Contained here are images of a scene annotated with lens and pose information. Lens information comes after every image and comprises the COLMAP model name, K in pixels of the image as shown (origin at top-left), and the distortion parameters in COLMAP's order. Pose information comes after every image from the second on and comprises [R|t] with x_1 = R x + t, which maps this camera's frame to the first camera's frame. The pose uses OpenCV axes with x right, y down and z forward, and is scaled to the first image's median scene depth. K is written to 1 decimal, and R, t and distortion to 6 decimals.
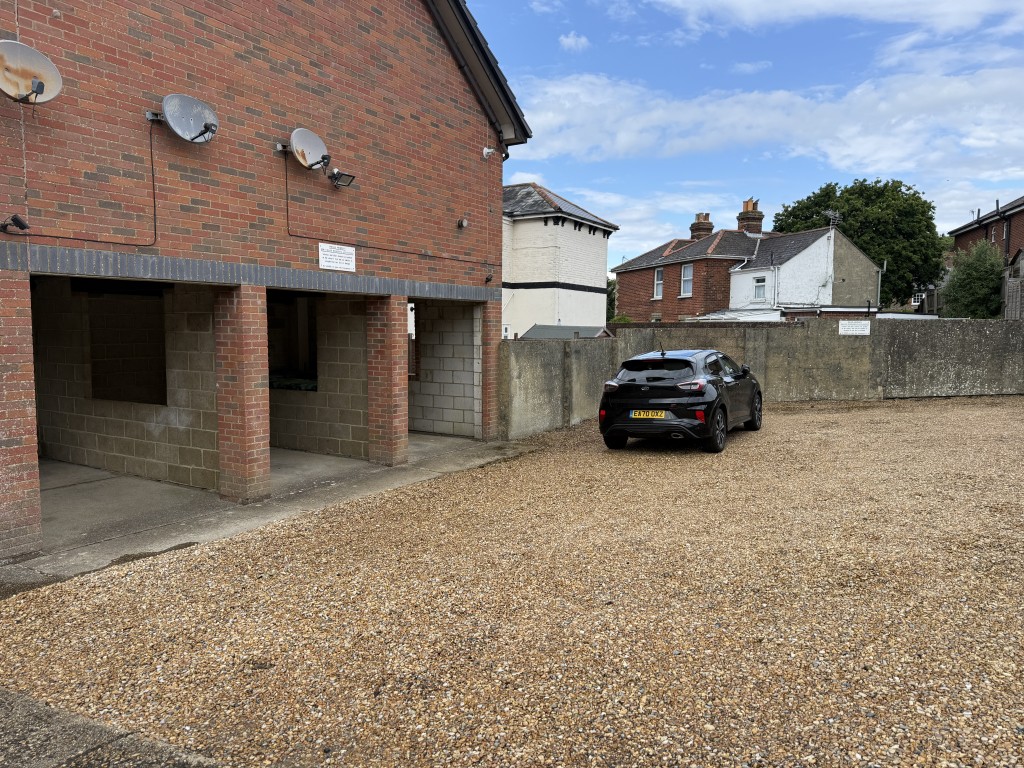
lens RADIAL K [[715.4, 0, 512.8], [0, 715.4, 375.6], [0, 0, 1]] dist [0.096215, -0.116856]
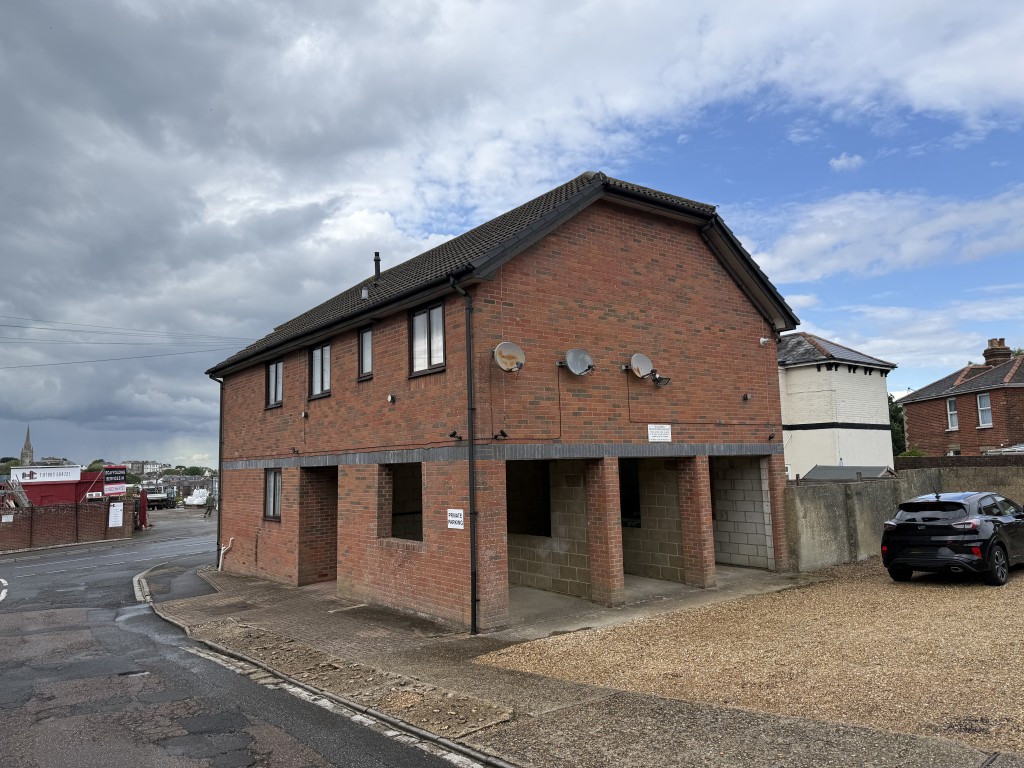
lens RADIAL K [[715.4, 0, 512.8], [0, 715.4, 375.6], [0, 0, 1]] dist [0.096215, -0.116856]
pose [[0.933572, -0.074123, -0.350641, -0.004324], [0.008083, 0.982484, -0.186170, -0.009593], [0.358299, 0.170969, 0.917819, -0.378027]]
